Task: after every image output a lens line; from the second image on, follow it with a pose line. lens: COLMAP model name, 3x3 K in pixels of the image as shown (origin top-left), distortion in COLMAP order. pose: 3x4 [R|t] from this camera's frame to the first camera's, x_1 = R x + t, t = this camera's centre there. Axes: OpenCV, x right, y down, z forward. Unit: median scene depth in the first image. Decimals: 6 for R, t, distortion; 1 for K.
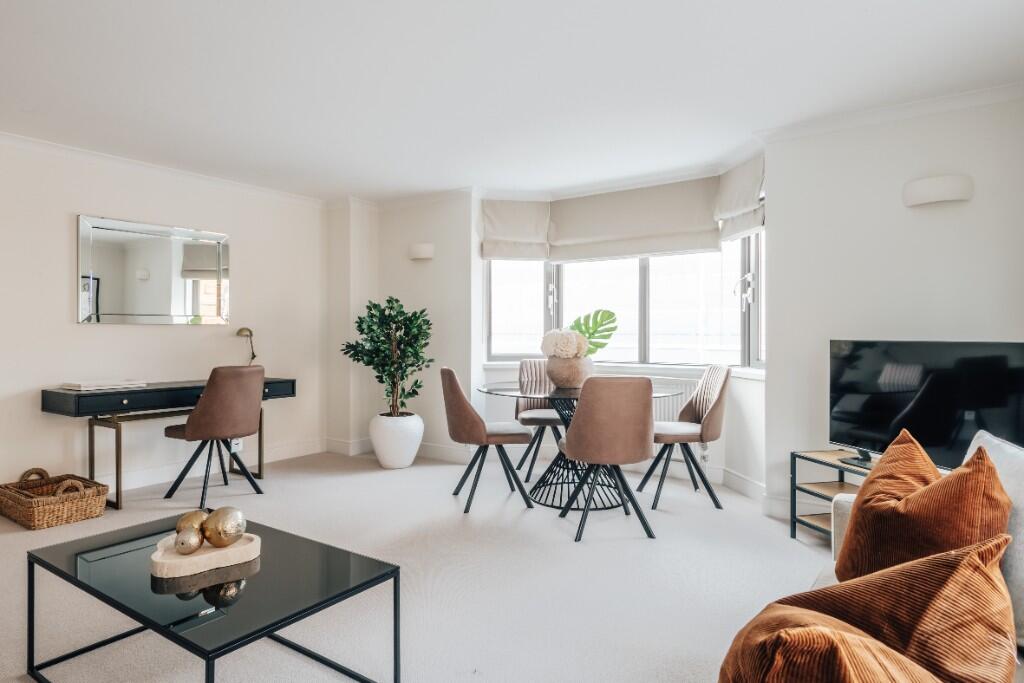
lens RADIAL K [[604.5, 0, 513.7], [0, 604.5, 330.0], [0, 0, 1]] dist [0.002472, 0.000229]
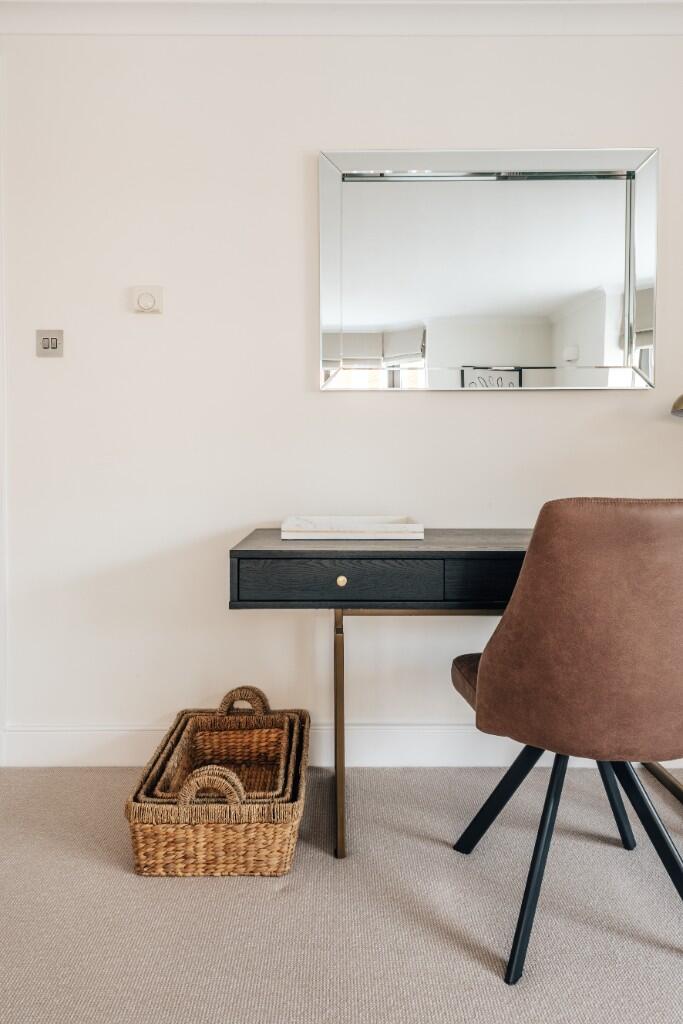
lens RADIAL K [[696.8, 0, 345.4], [0, 696.8, 462.2], [0, 0, 1]] dist [0.014375, -0.001314]
pose [[0.592009, 0.007039, -0.805900, -0.258905], [0.004675, 0.999915, 0.012168, 0.035719], [0.805918, -0.010971, 0.591926, 0.655993]]
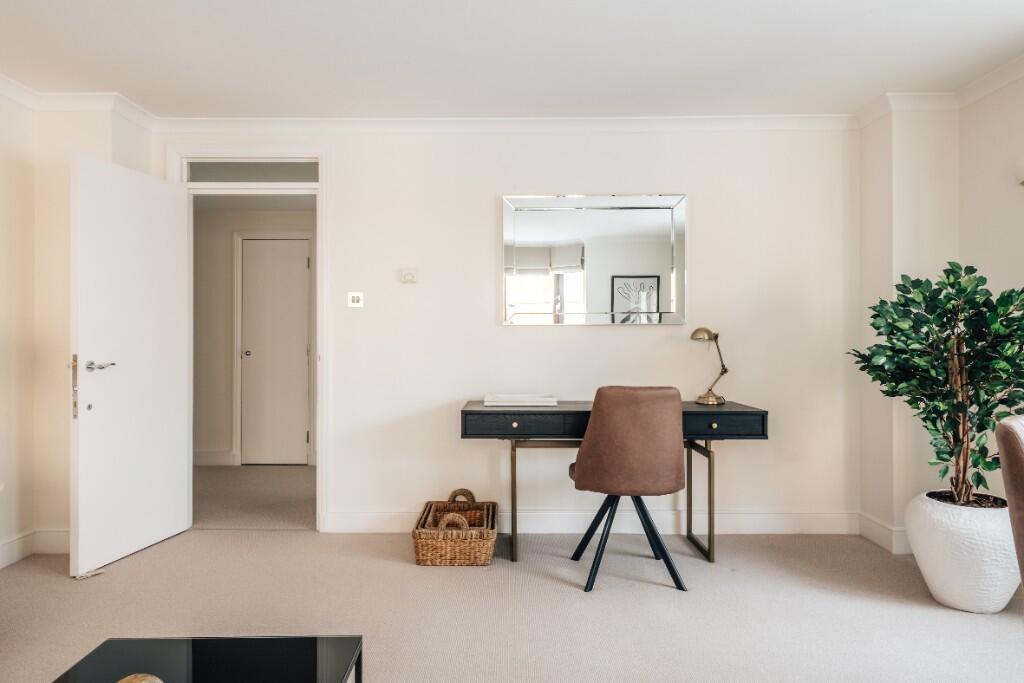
lens RADIAL K [[696.8, 0, 506.1], [0, 696.8, 339.1], [0, 0, 1]] dist [0.014375, -0.001314]
pose [[0.573750, 0.001470, -0.819029, 0.071781], [0.005843, 0.999966, 0.005888, 0.003234], [0.819010, -0.008164, 0.573721, 0.420319]]
